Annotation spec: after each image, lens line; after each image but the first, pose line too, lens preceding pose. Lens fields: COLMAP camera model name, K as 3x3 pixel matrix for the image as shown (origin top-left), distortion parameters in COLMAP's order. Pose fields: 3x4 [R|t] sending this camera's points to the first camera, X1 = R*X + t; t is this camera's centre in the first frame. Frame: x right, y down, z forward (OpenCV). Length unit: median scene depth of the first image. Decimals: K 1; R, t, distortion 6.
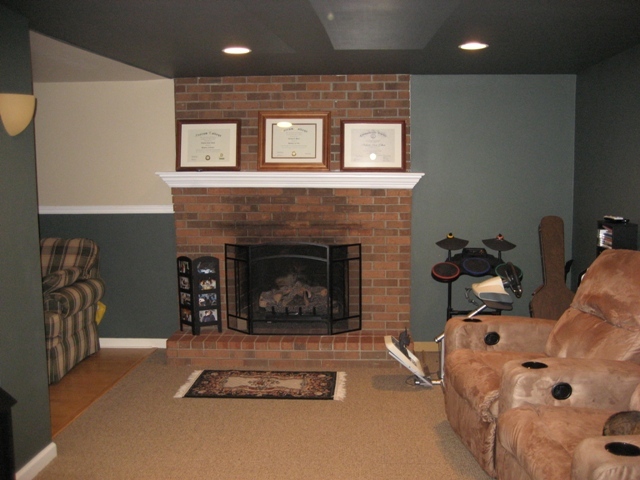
lens RADIAL K [[664.3, 0, 320.6], [0, 664.3, 231.6], [0, 0, 1]] dist [-0.150974, 0.212307]
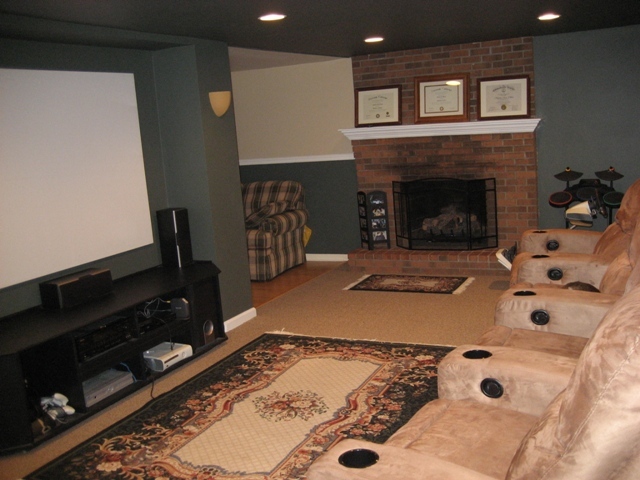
lens RADIAL K [[664.3, 0, 320.6], [0, 664.3, 231.6], [0, 0, 1]] dist [-0.150974, 0.212307]
pose [[0.917996, -0.000611, -0.396590, 0.249405], [0.032954, 0.996658, 0.074742, 0.015340], [0.395219, -0.081682, 0.914948, -0.267525]]
